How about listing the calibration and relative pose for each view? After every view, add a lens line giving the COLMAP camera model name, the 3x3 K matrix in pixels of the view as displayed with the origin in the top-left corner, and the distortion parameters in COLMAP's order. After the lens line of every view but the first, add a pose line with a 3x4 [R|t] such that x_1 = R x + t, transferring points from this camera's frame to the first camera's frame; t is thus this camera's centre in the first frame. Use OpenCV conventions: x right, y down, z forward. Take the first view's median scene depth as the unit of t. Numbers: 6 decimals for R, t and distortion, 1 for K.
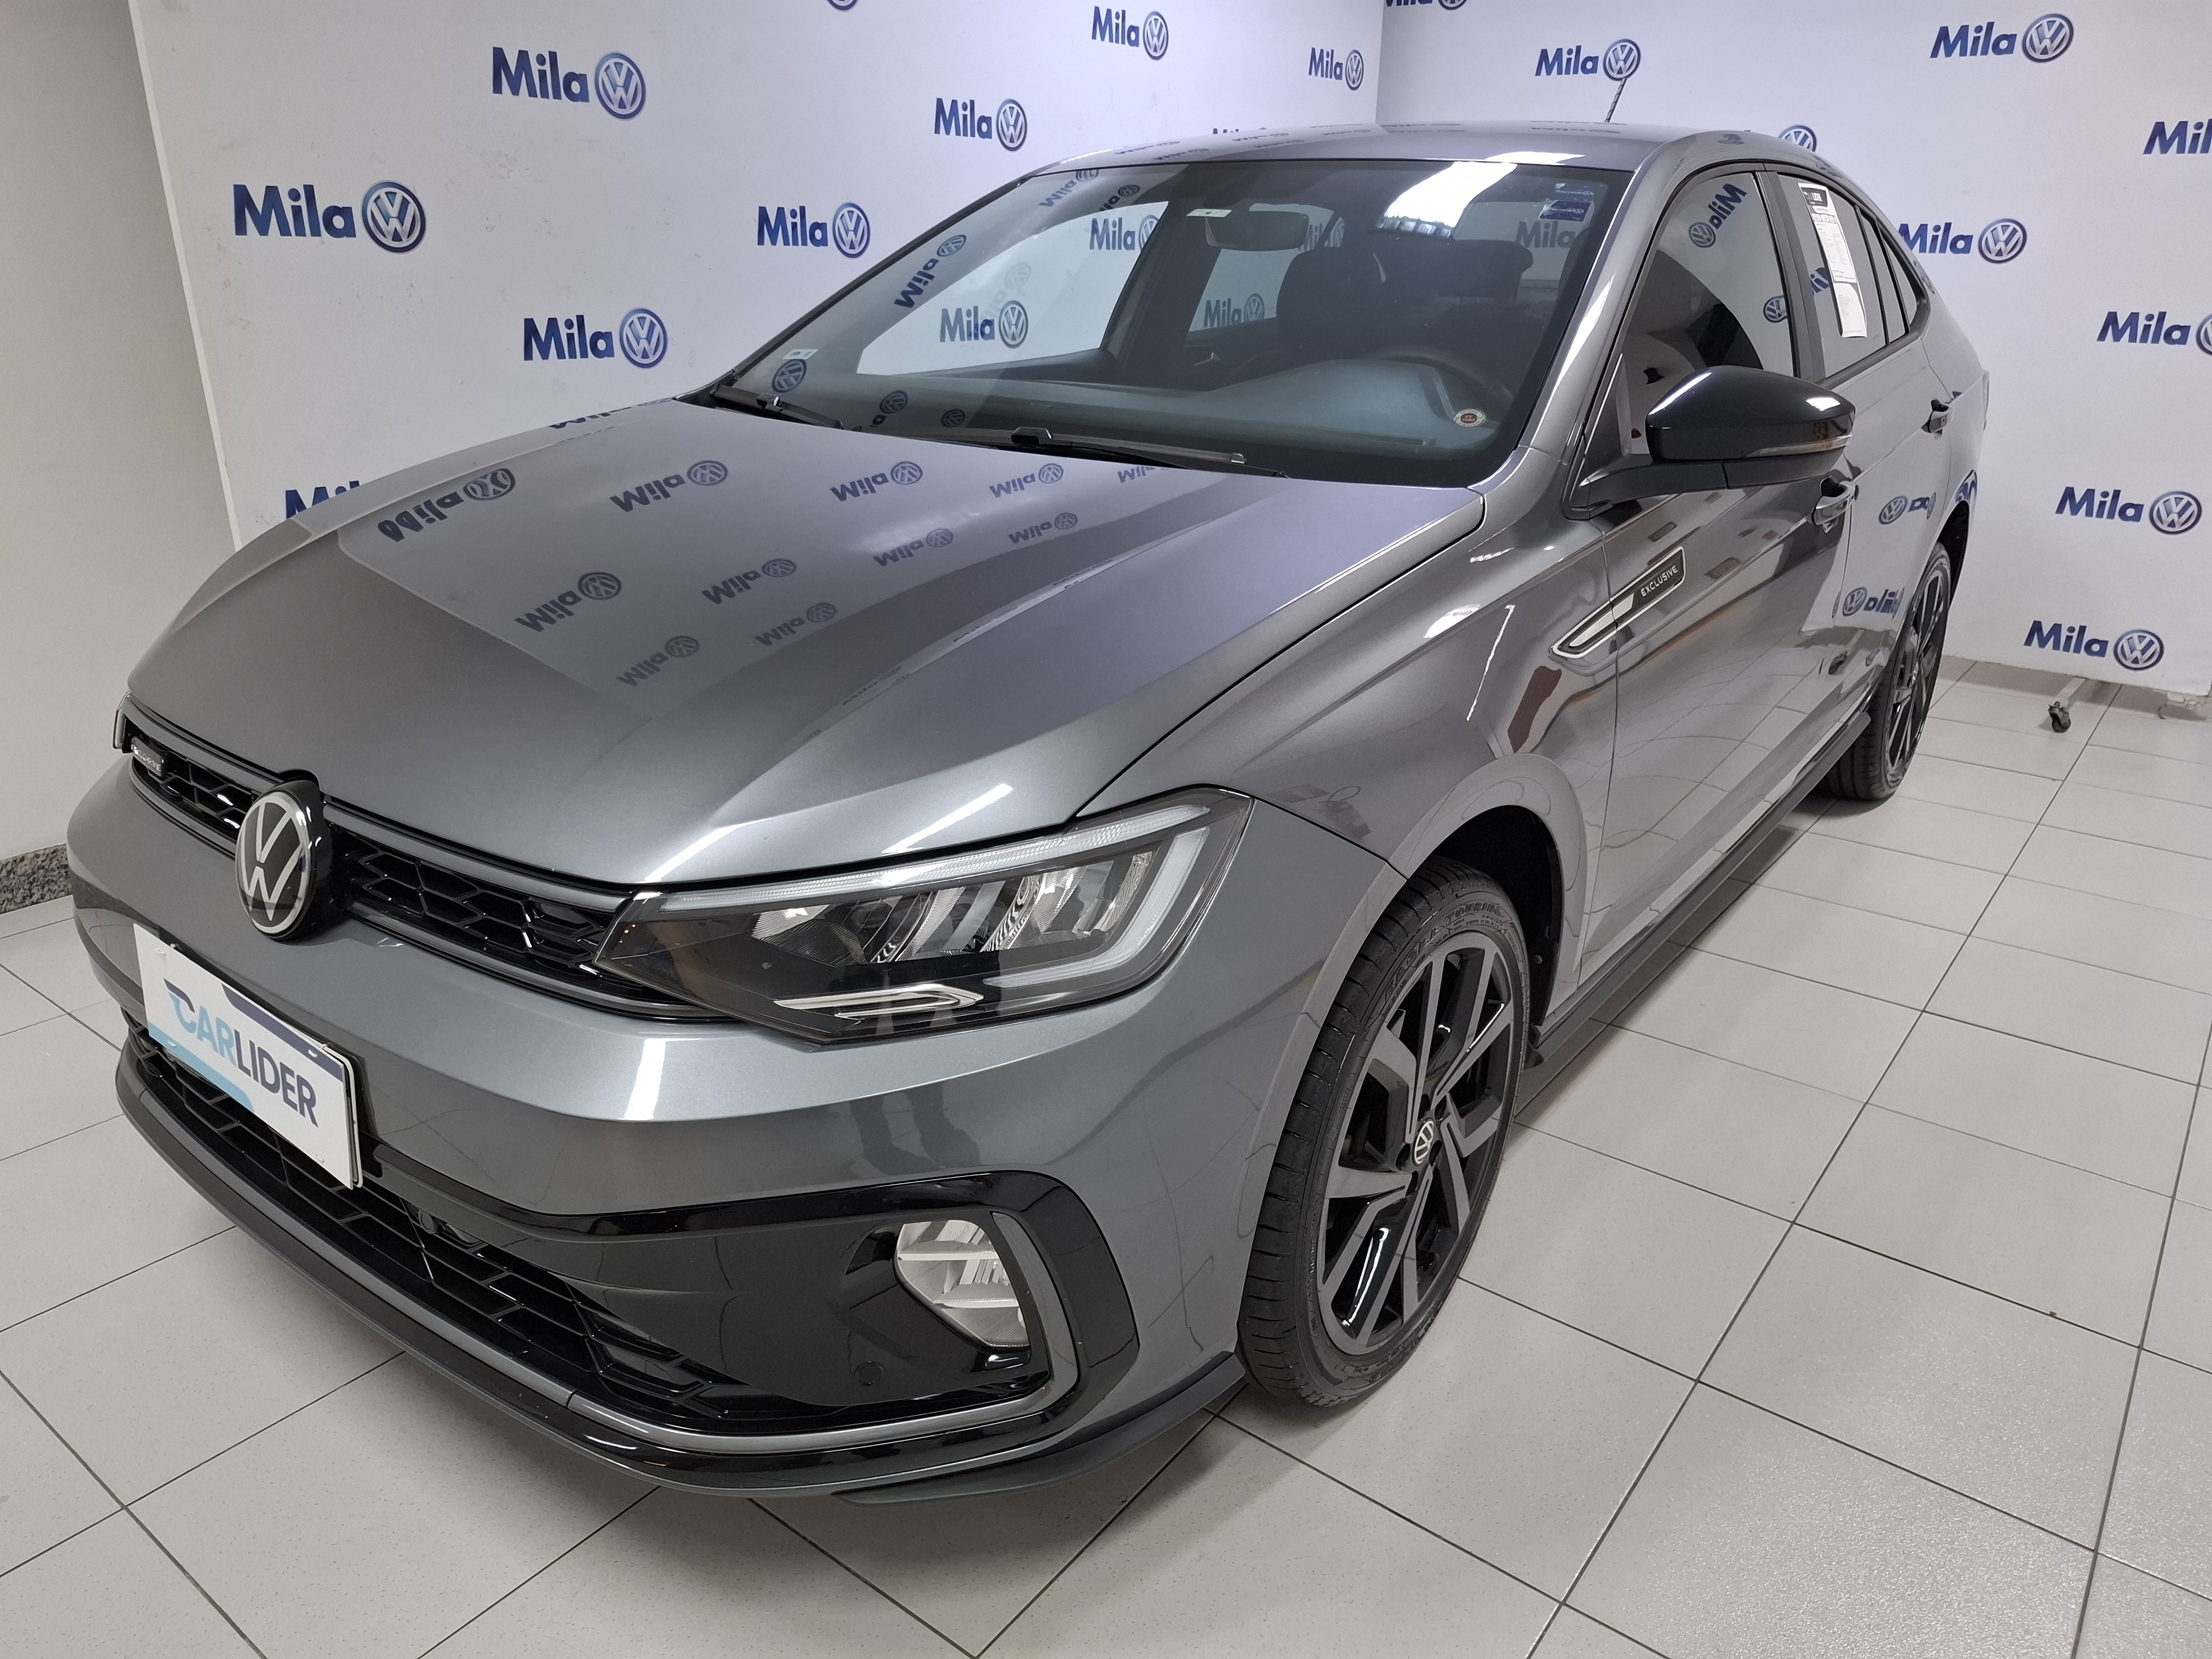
lens RADIAL K [[1553.1, 0, 1074.7], [0, 1553.1, 831.9], [0, 0, 1]] dist [0.081300, -0.095958]
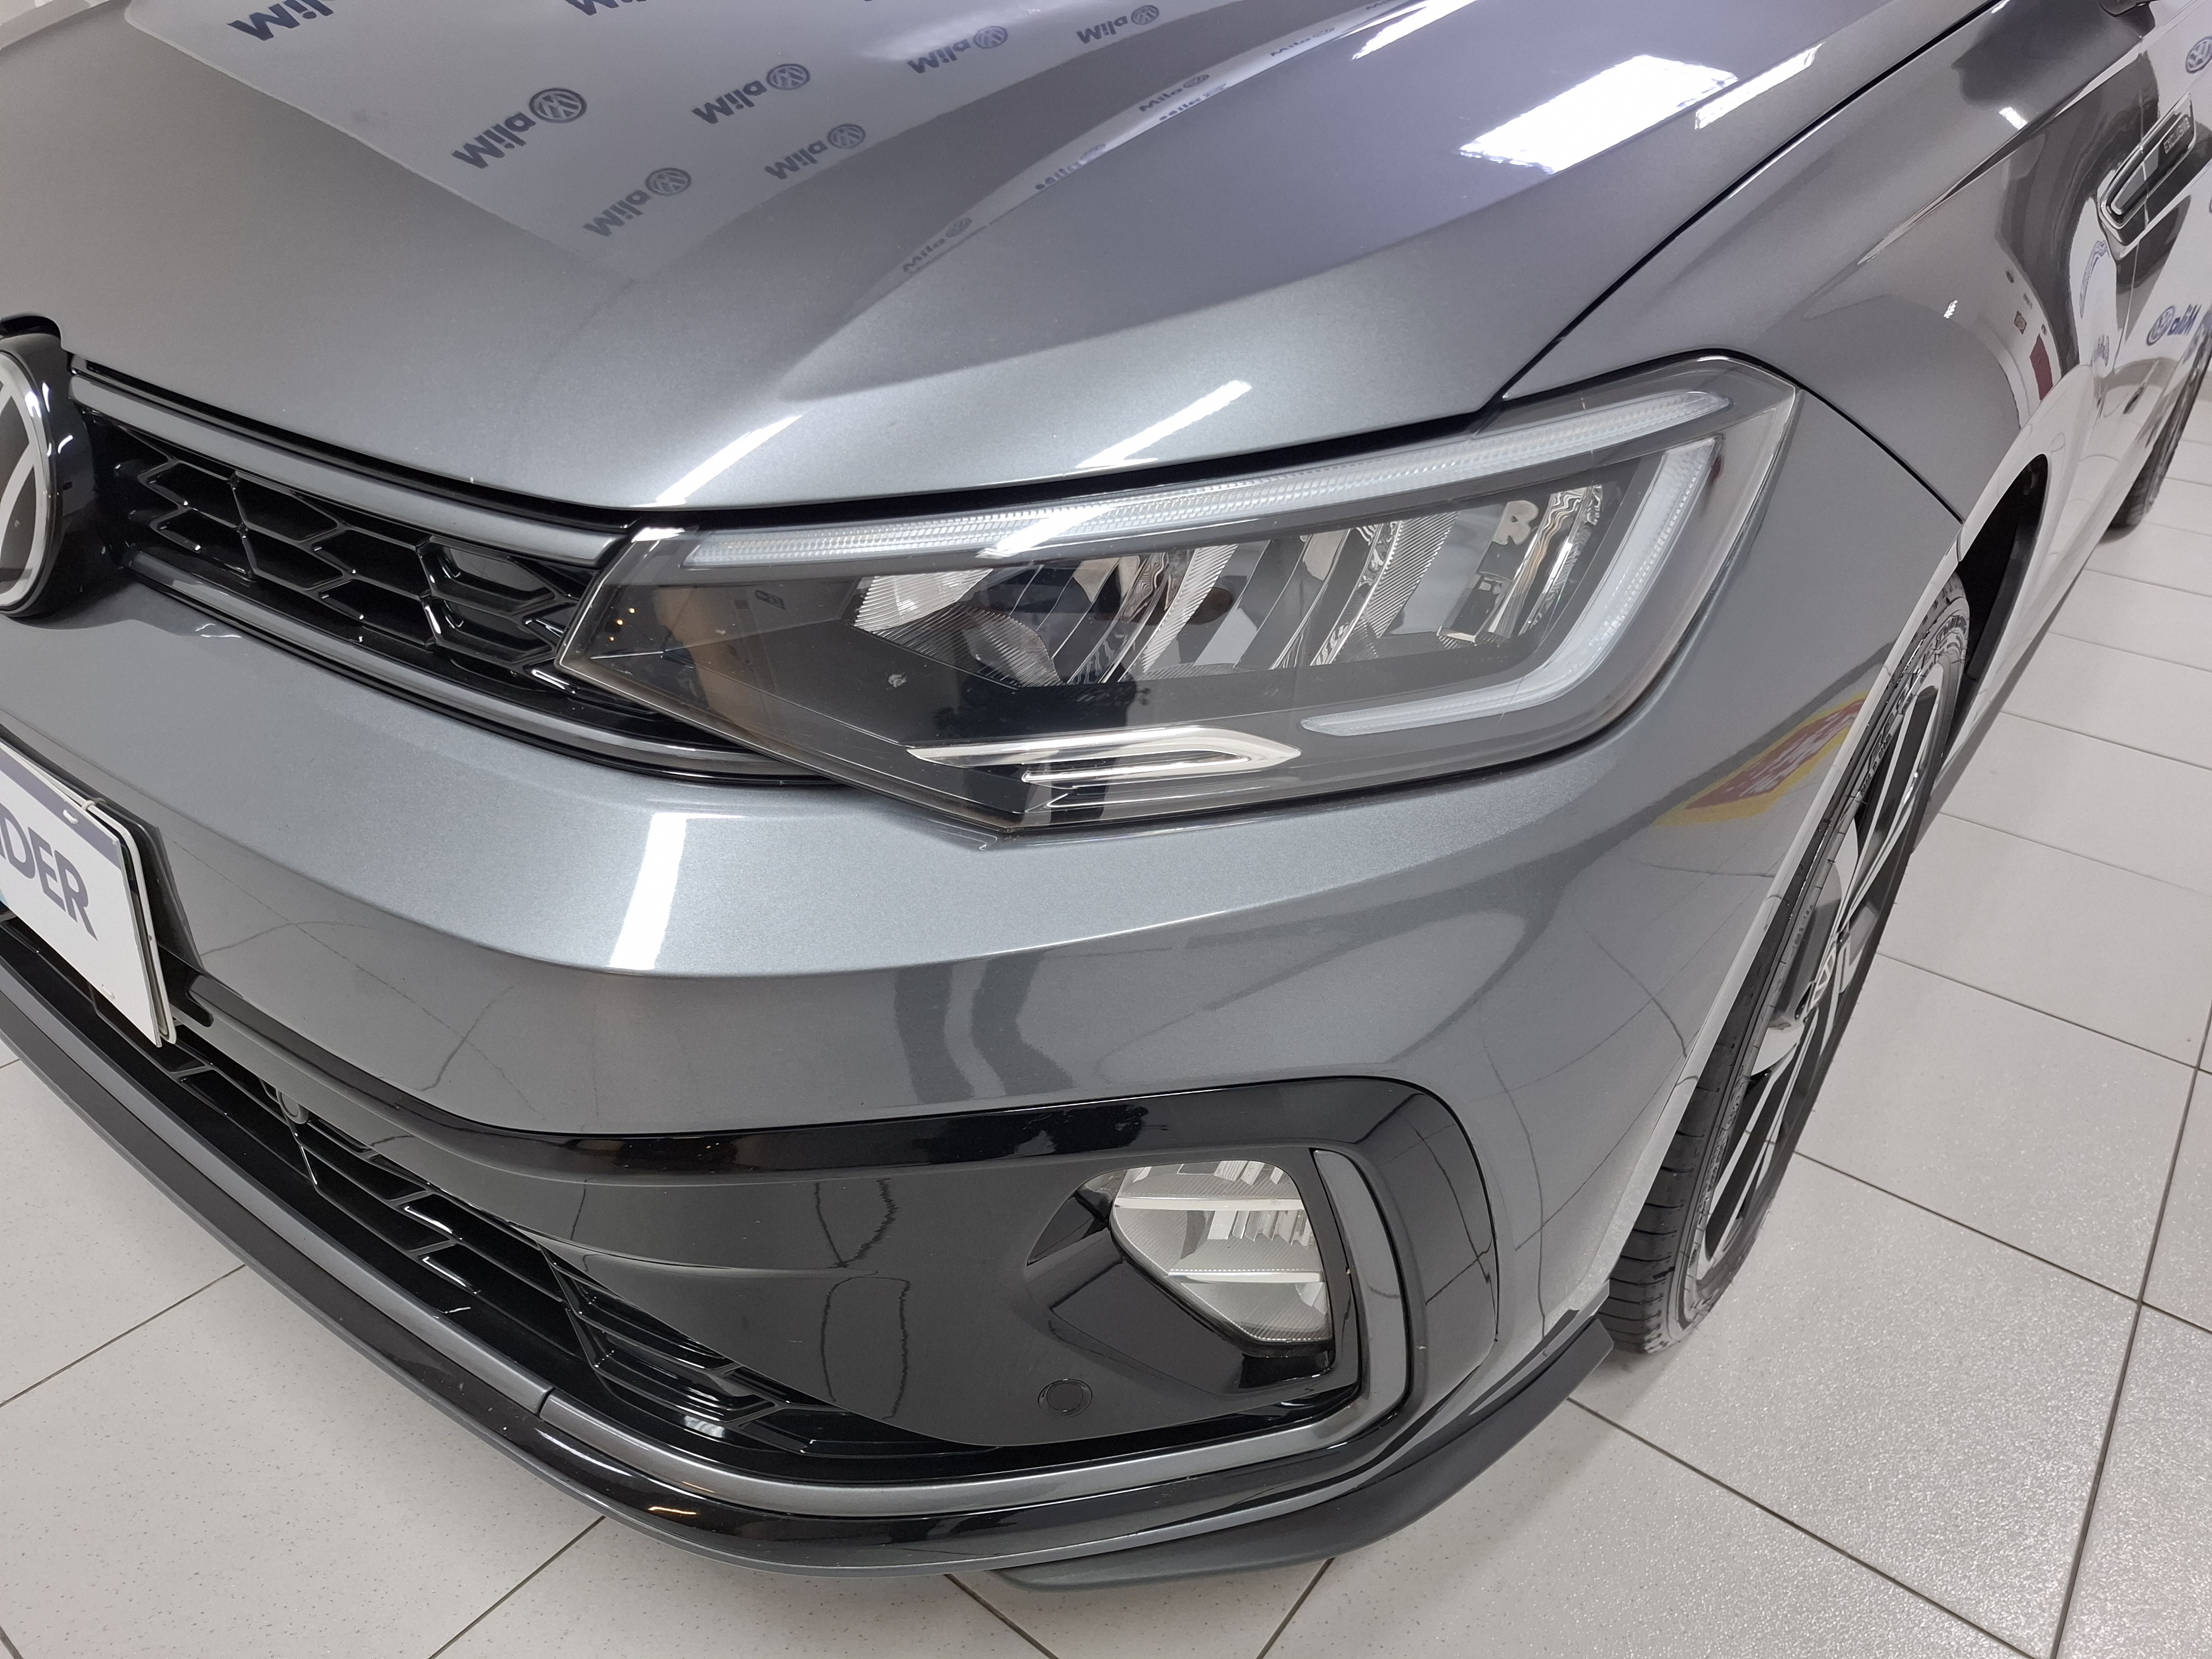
lens RADIAL K [[1553.1, 0, 1074.7], [0, 1553.1, 831.9], [0, 0, 1]] dist [0.081300, -0.095958]
pose [[0.999695, 0.023358, 0.008028, -0.130818], [-0.024345, 0.986683, 0.160821, 0.047352], [-0.004164, -0.160967, 0.986951, 0.449641]]
